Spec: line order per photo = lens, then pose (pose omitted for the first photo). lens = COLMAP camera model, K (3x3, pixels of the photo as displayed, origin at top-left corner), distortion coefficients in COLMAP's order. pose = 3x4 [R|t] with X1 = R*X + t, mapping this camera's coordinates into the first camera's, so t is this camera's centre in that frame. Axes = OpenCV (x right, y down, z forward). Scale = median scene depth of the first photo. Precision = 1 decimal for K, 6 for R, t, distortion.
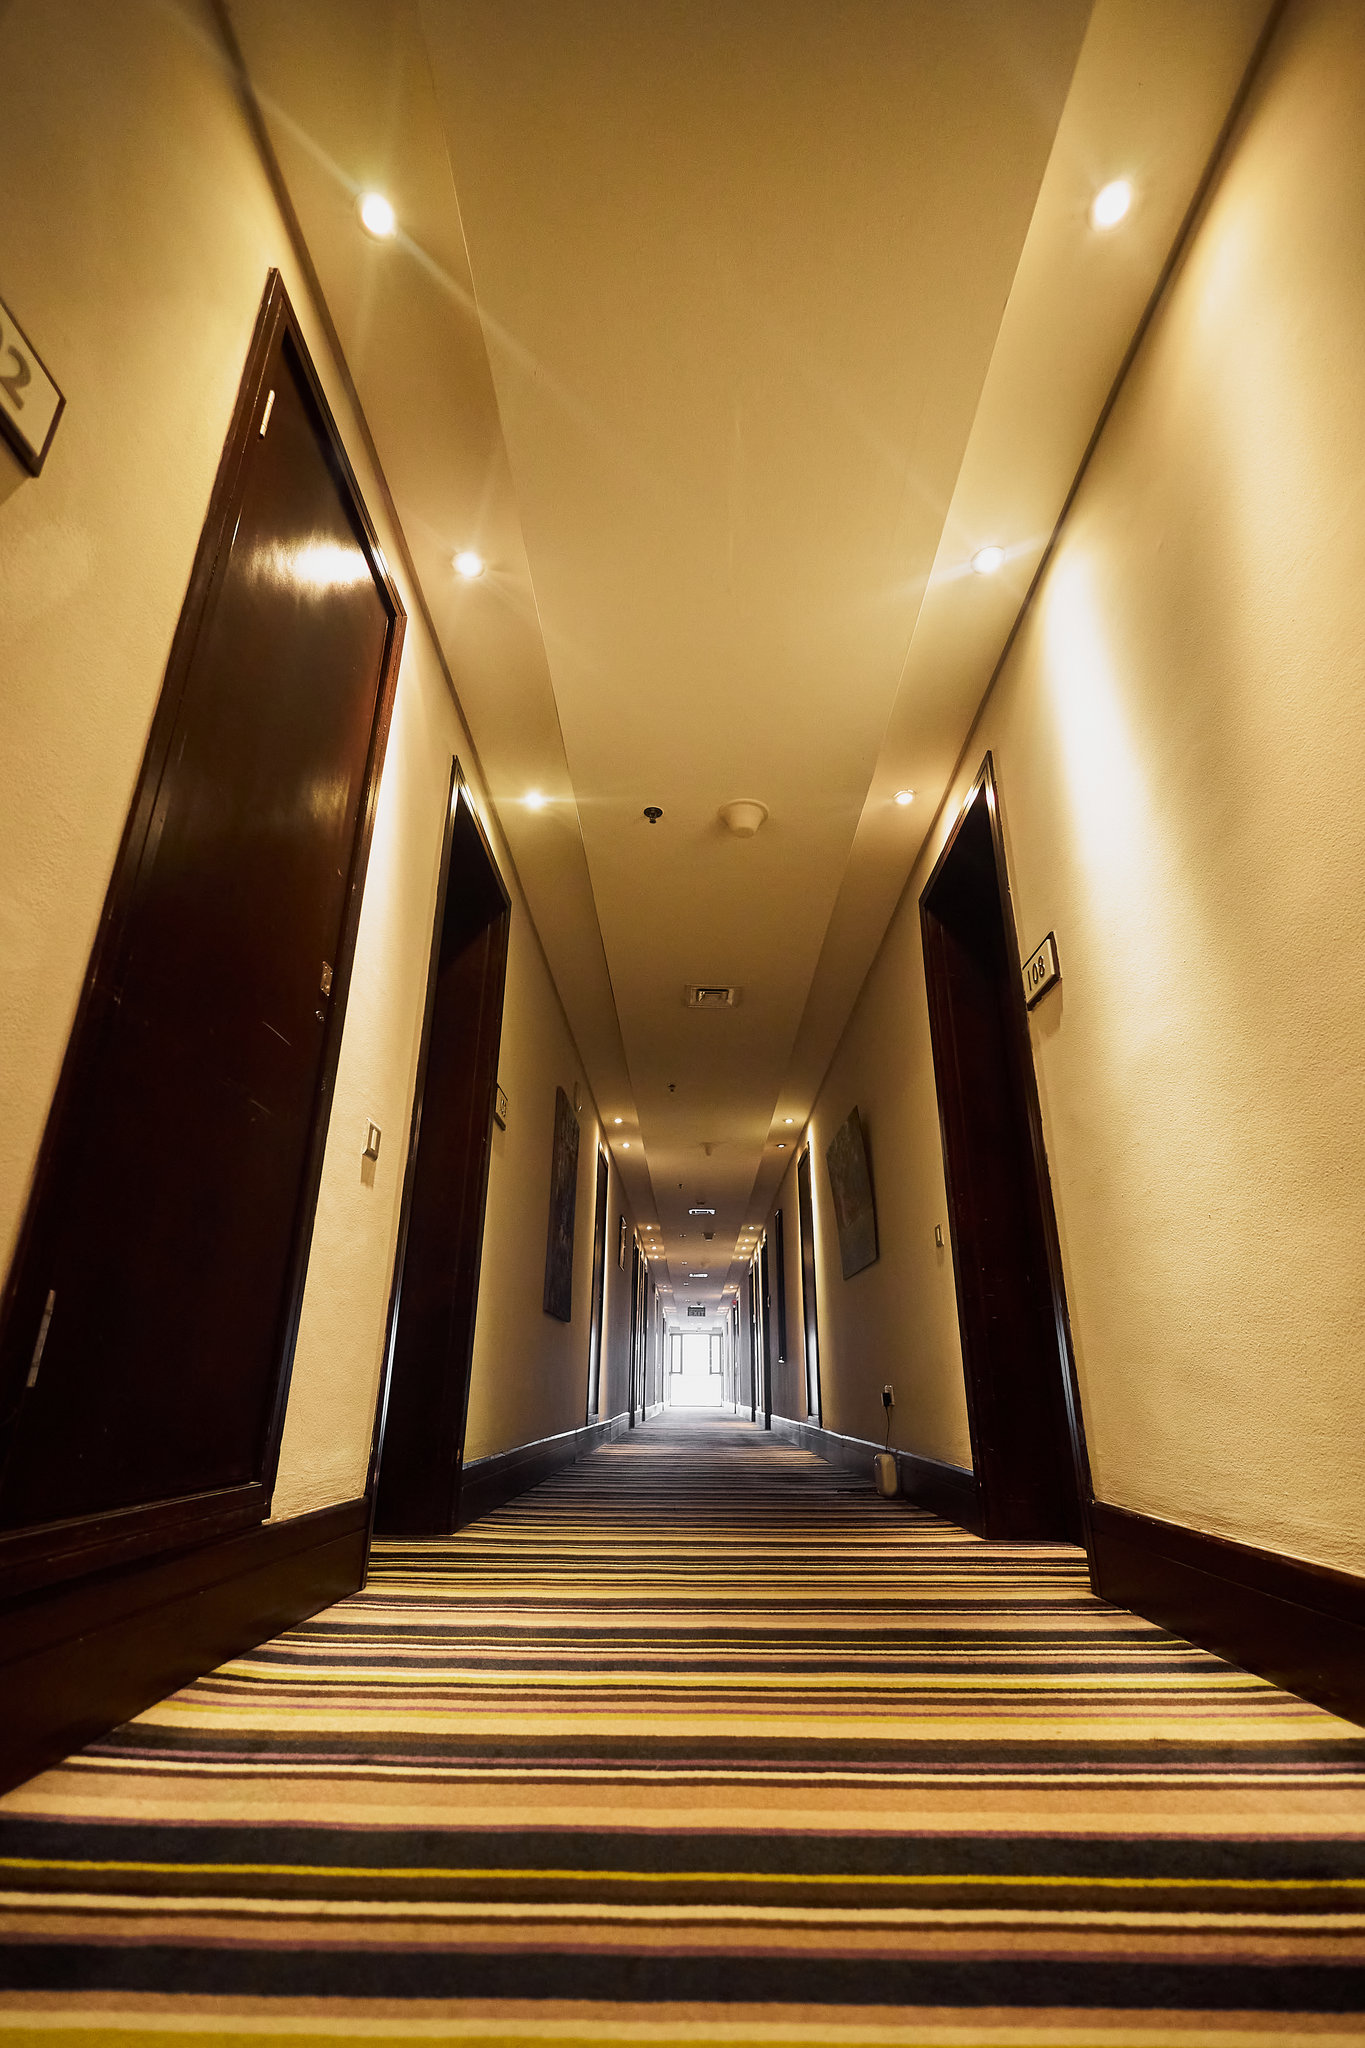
lens RADIAL K [[956.1, 0, 679.8], [0, 956.1, 1012.0], [0, 0, 1]] dist [0.001728, 0.000115]
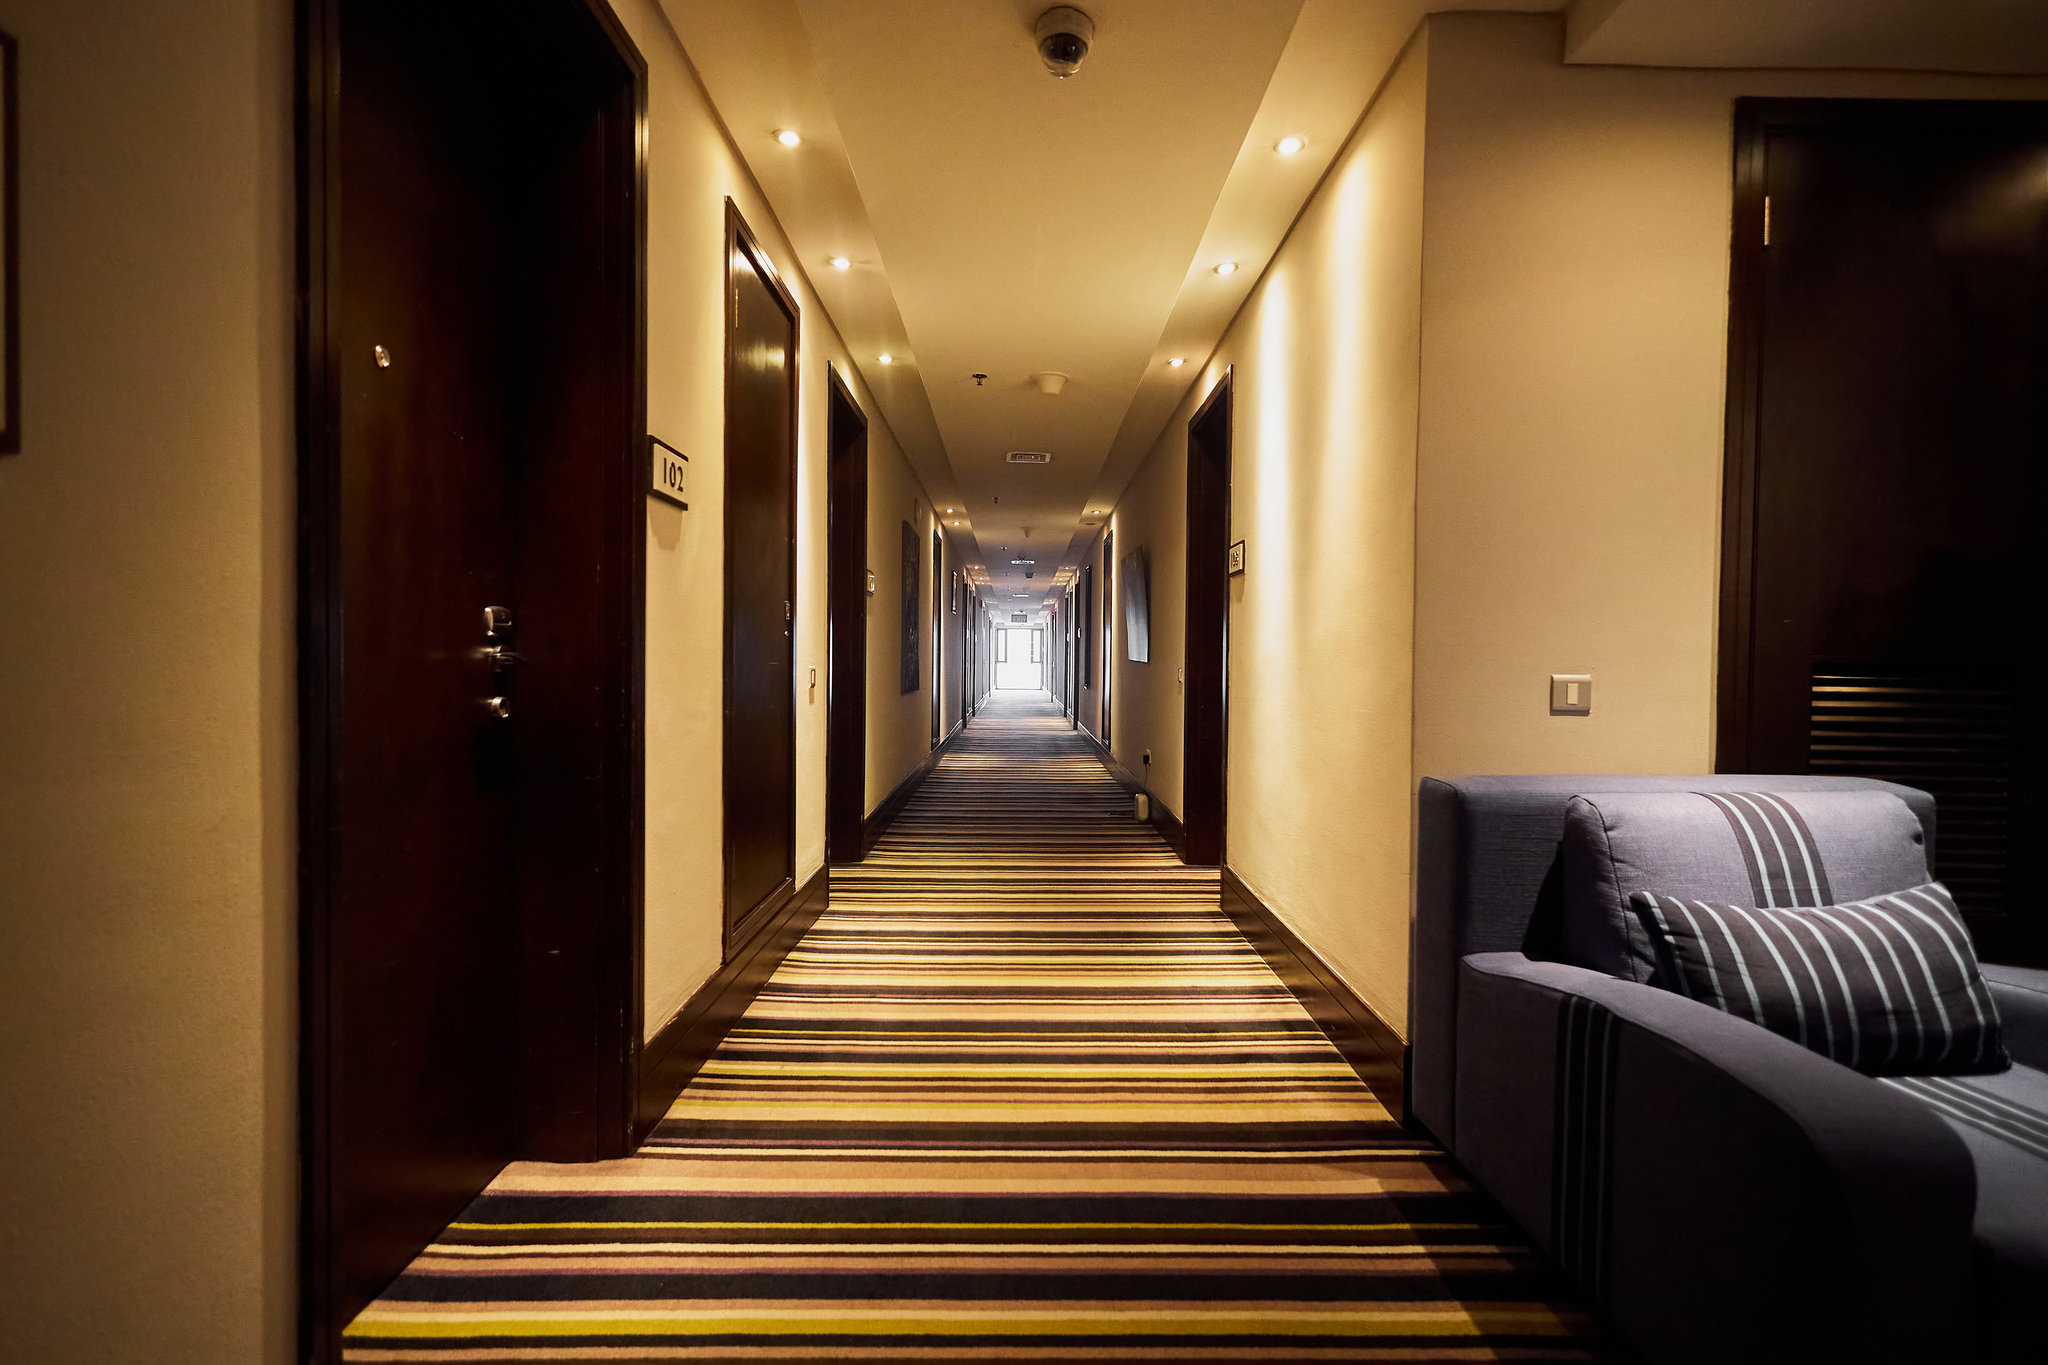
lens RADIAL K [[956.1, 0, 1024.0], [0, 956.1, 682.5], [0, 0, 1]] dist [0.001728, 0.000115]
pose [[0.999803, 0.000496, 0.019836, 0.006116], [-0.008197, 0.920714, 0.390153, -0.330867], [-0.018070, -0.390239, 0.920536, -0.343688]]
